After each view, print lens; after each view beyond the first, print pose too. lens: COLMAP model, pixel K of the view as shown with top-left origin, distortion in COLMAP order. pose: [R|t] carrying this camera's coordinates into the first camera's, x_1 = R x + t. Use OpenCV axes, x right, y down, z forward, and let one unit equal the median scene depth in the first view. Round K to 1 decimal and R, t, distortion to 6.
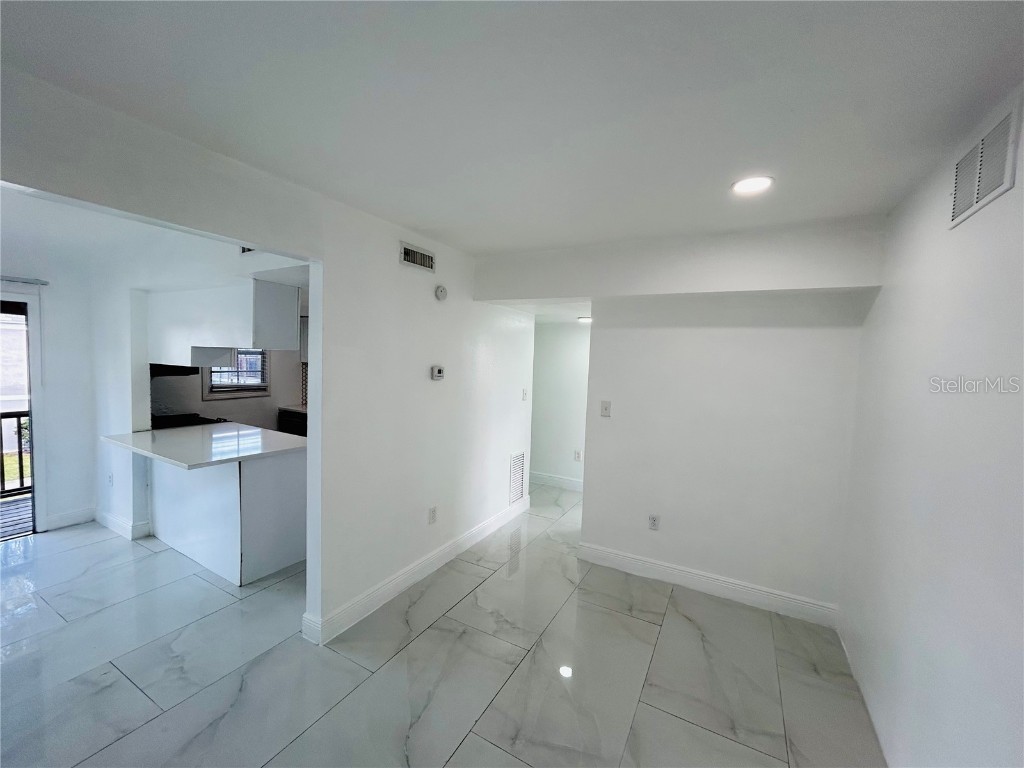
lens RADIAL K [[415.7, 0, 512.0], [0, 415.7, 384.0], [0, 0, 1]] dist [-0.000919, -0.000253]
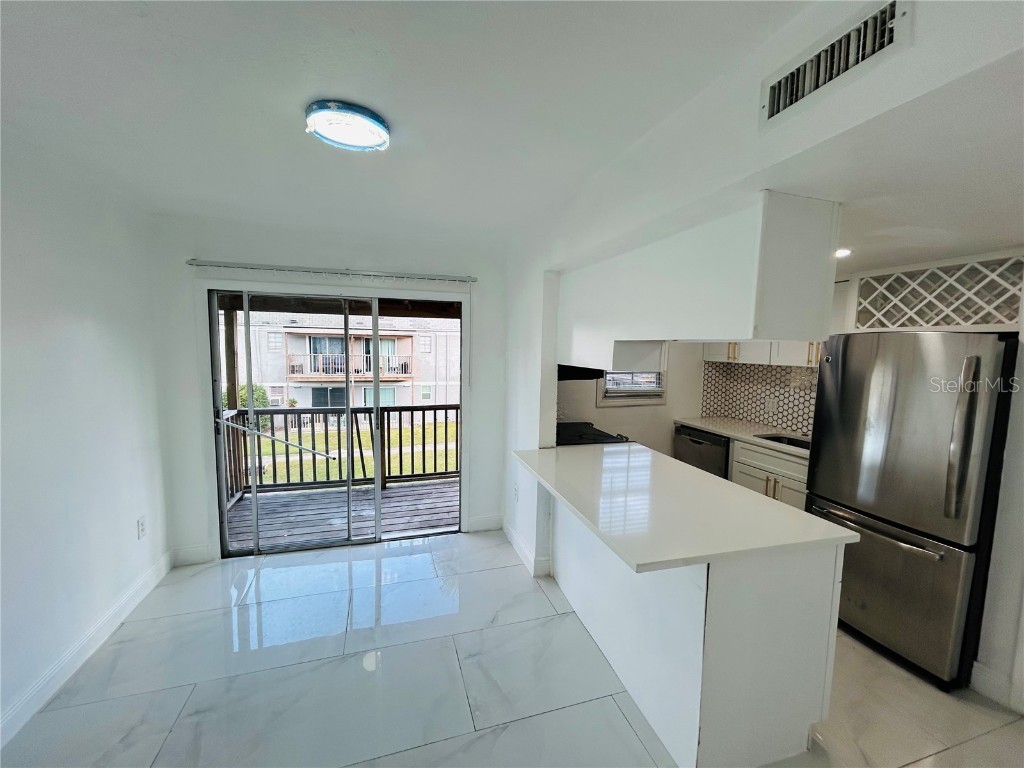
lens RADIAL K [[415.7, 0, 512.0], [0, 415.7, 384.0], [0, 0, 1]] dist [-0.000919, -0.000253]
pose [[0.722150, 0.042533, -0.690428, -0.375724], [-0.035280, 0.999074, 0.024646, -0.027341], [0.690837, 0.006560, 0.722981, 0.354054]]
